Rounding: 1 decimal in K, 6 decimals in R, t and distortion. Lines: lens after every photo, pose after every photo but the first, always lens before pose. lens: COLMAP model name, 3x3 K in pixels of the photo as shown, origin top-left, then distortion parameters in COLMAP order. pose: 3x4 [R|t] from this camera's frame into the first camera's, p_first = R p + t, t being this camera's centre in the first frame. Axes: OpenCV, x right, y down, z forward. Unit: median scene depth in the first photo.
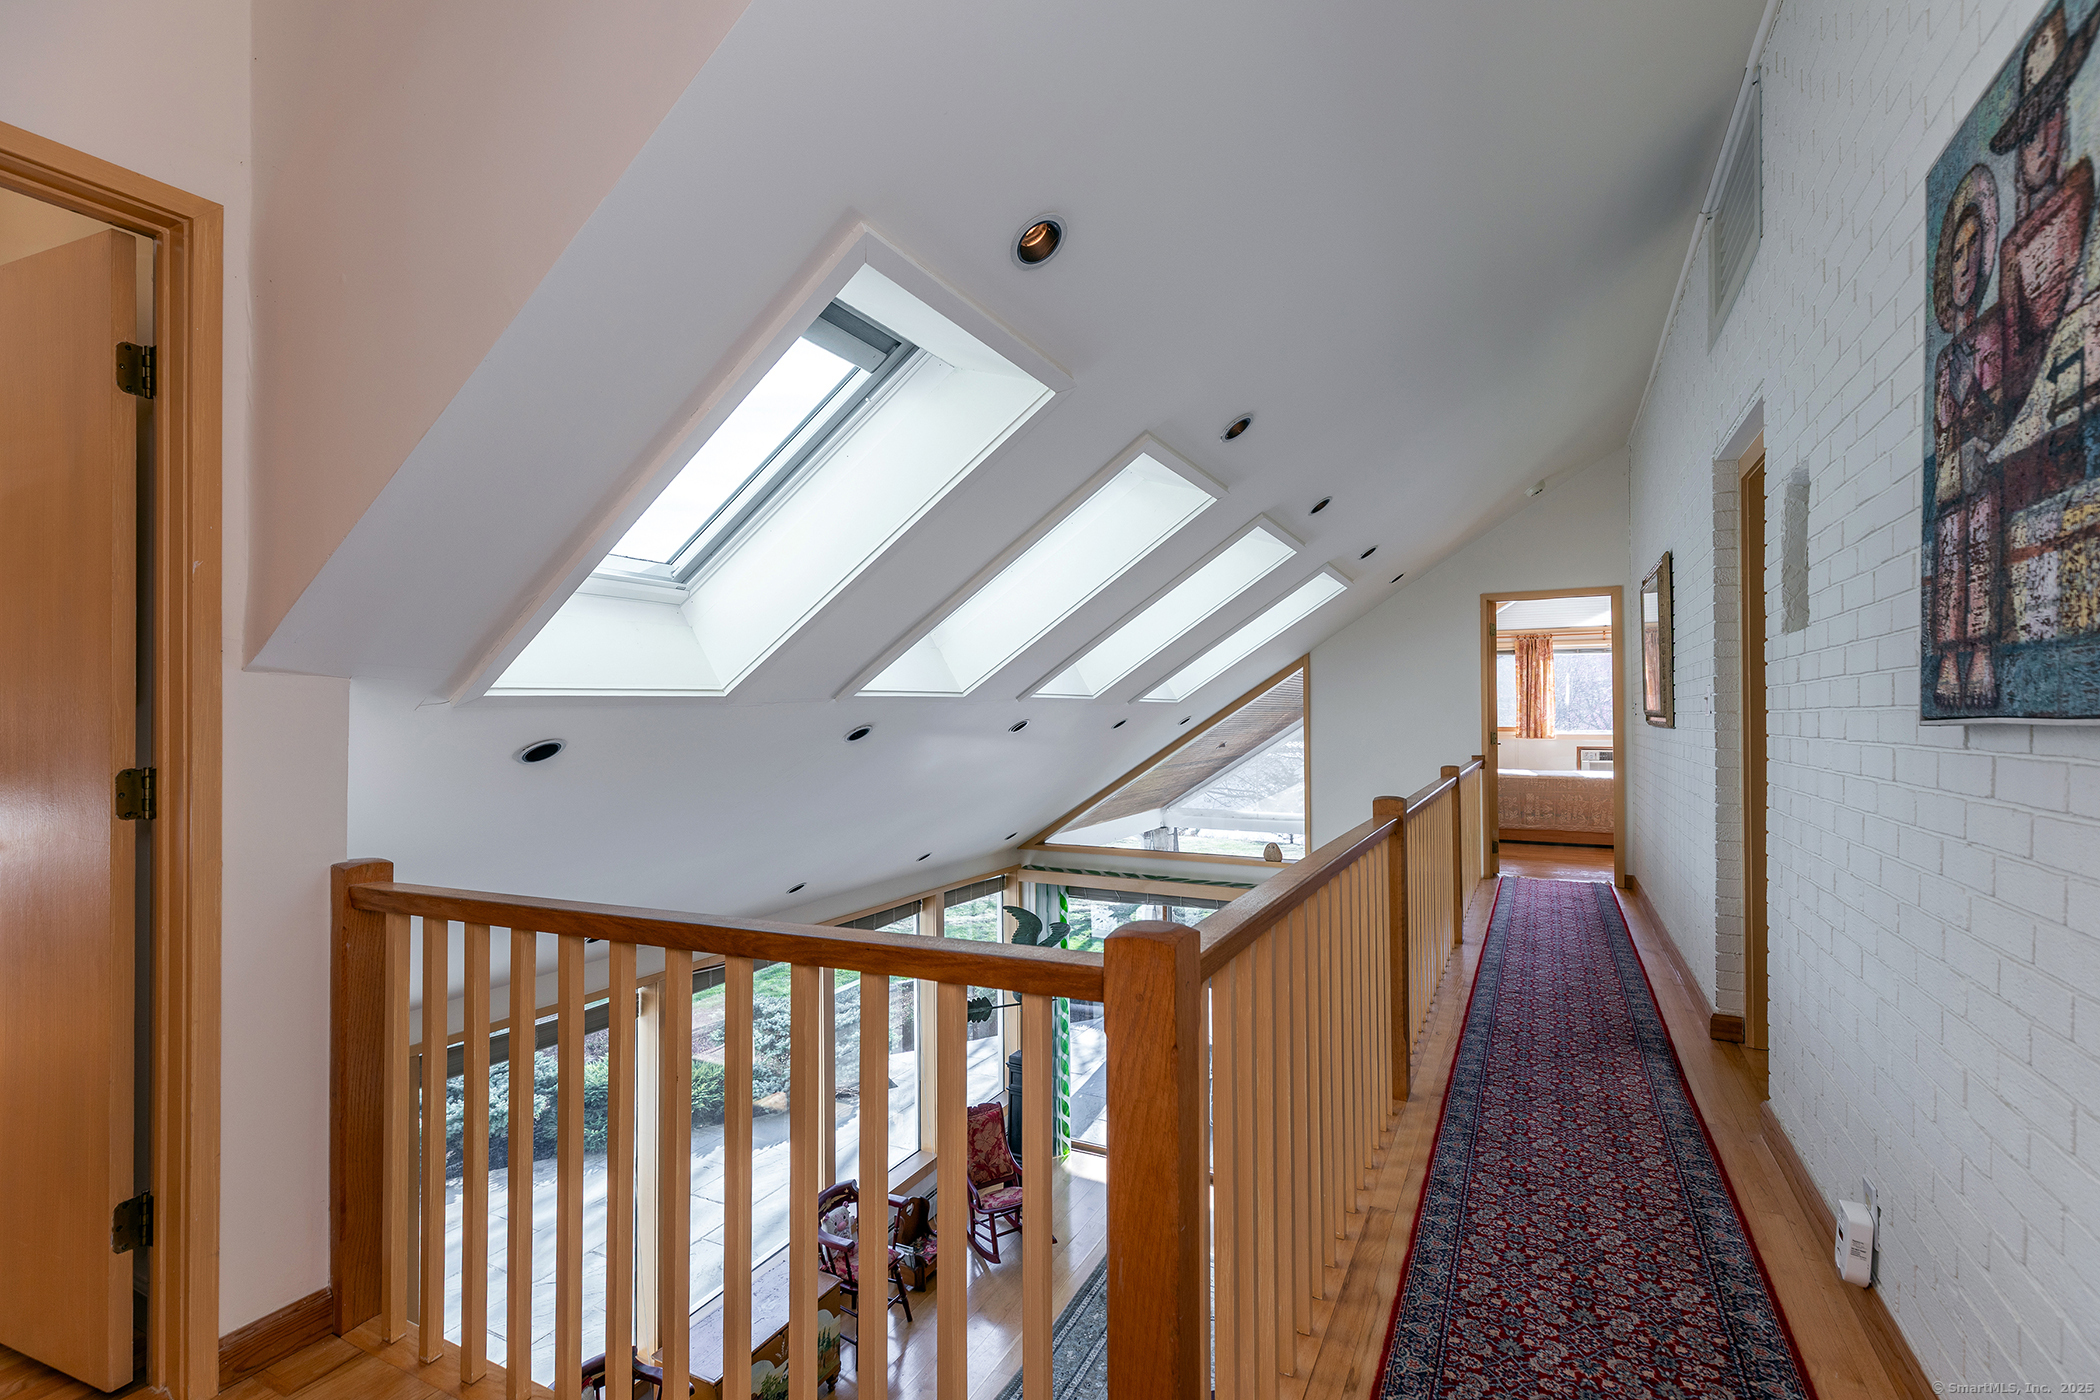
lens RADIAL K [[942.3, 0, 1050.0], [0, 942.3, 700.0], [0, 0, 1]] dist [0.016188, -0.000997]
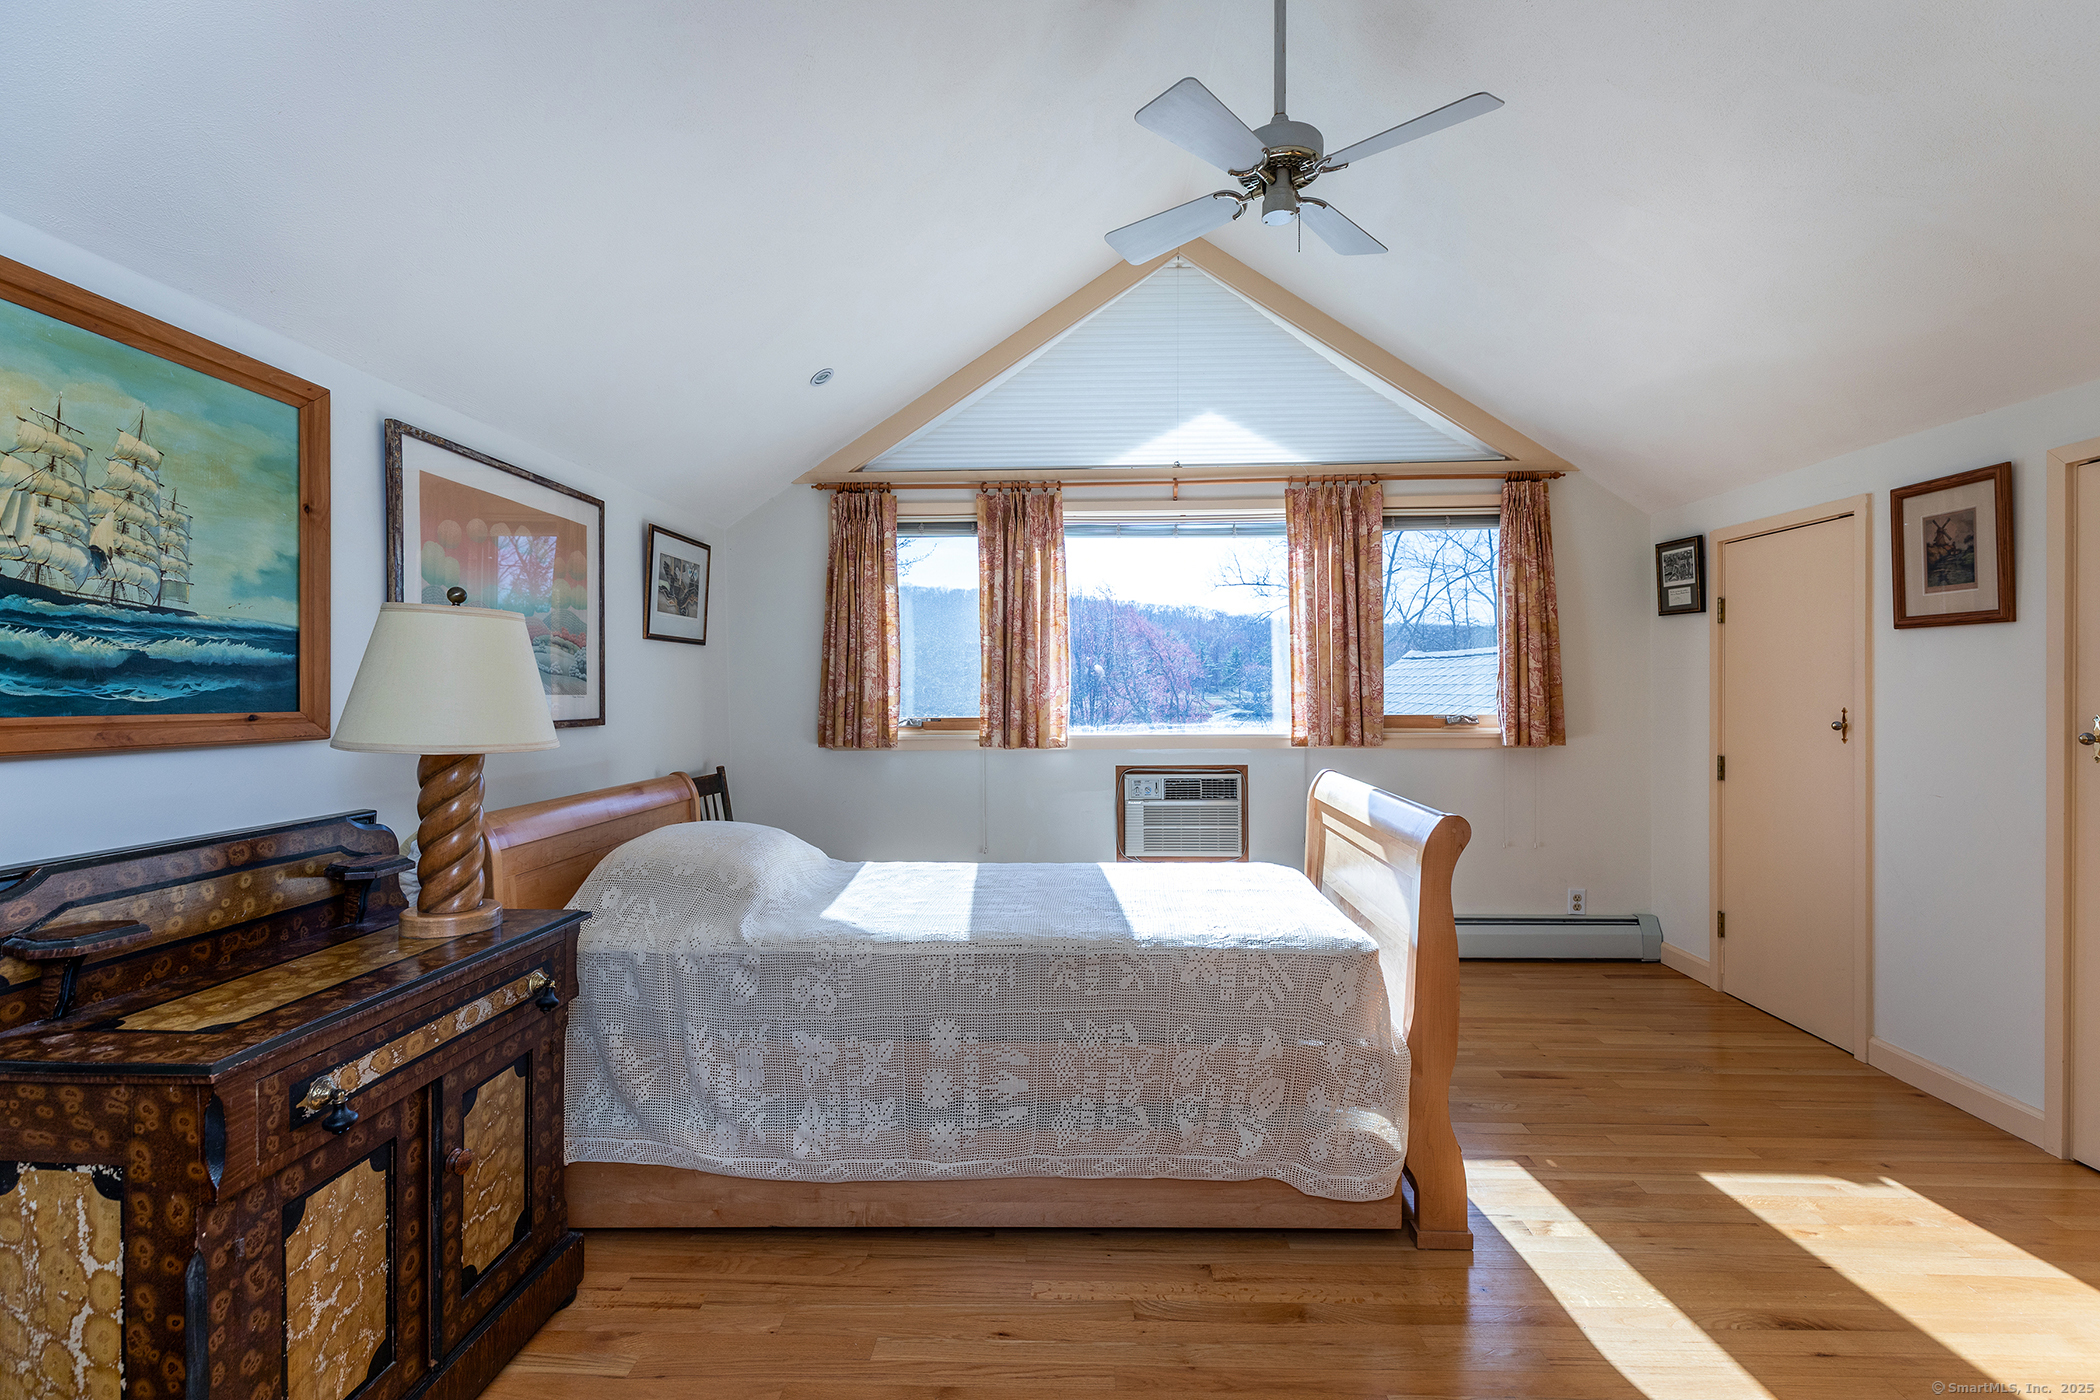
lens RADIAL K [[942.3, 0, 1050.0], [0, 942.3, 700.0], [0, 0, 1]] dist [0.016188, -0.000997]
pose [[0.905352, -0.008470, 0.424578, 0.362112], [-0.000086, 0.999797, 0.020129, 0.012638], [-0.424662, -0.018260, 0.905168, 0.652340]]
